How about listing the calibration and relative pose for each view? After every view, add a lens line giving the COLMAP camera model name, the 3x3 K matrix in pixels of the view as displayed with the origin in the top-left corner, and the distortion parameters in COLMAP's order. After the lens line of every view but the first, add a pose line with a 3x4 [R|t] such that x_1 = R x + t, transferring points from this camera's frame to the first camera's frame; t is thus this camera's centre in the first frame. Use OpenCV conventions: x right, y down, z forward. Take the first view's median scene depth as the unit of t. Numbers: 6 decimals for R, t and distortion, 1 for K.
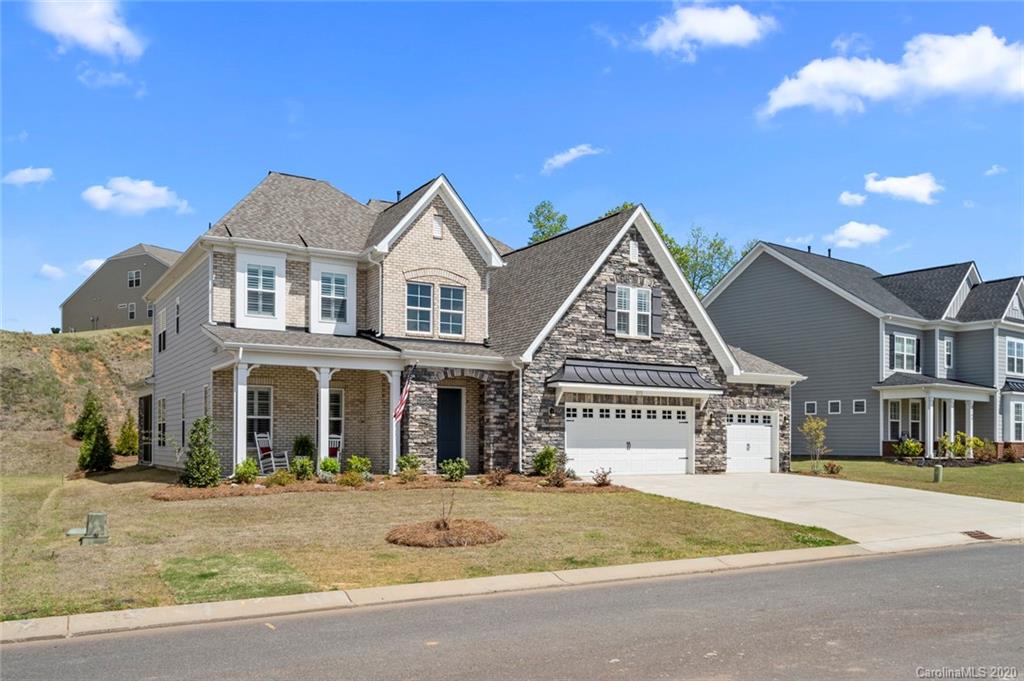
lens RADIAL K [[992.8, 0, 512.0], [0, 992.8, 340.5], [0, 0, 1]] dist [-0.002993, -0.000152]
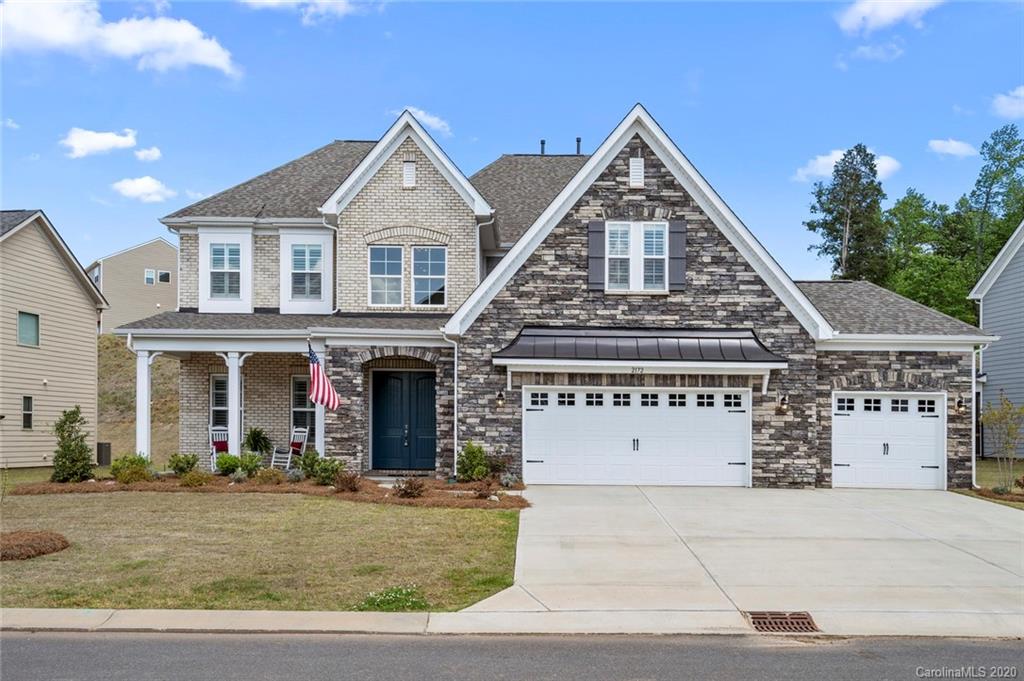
lens RADIAL K [[1031.4, 0, 512.0], [0, 1031.4, 340.5], [0, 0, 1]] dist [0.006636, -0.002094]
pose [[0.819707, -0.047591, -0.570802, 0.472514], [0.050994, 0.998649, -0.010033, 0.034422], [0.570508, -0.020884, 0.821026, 0.342560]]
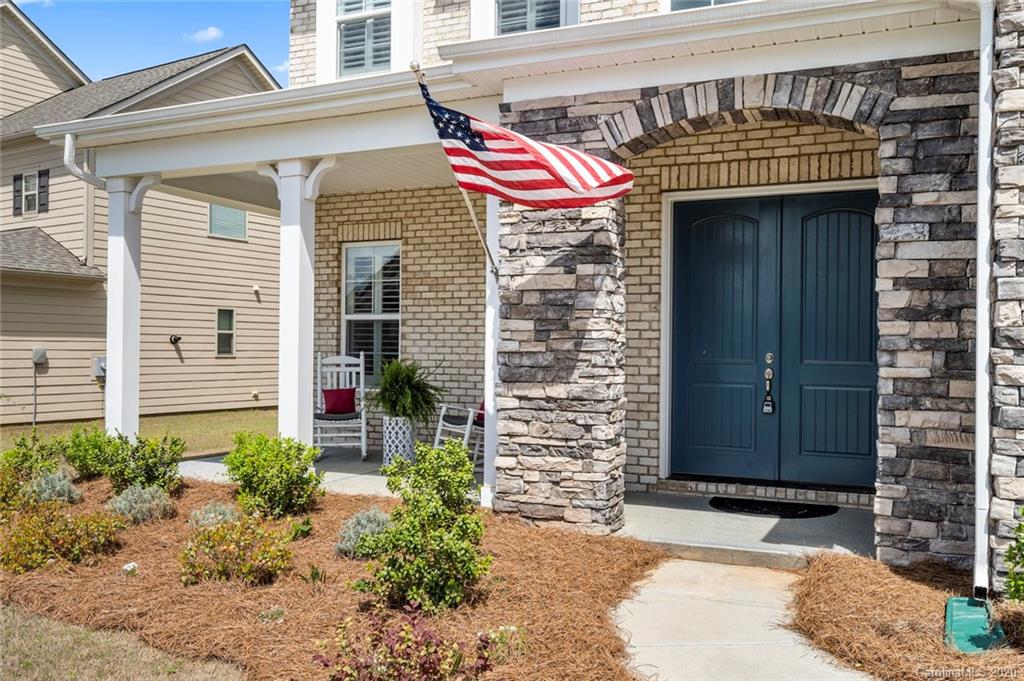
lens RADIAL K [[906.4, 0, 511.3], [0, 906.4, 374.4], [0, 0, 1]] dist [0.006171, 0.002679]
pose [[0.530375, 0.024038, -0.847422, 0.095759], [0.078054, 0.993968, 0.077046, 0.070952], [0.844163, -0.107008, 0.525299, 0.786596]]
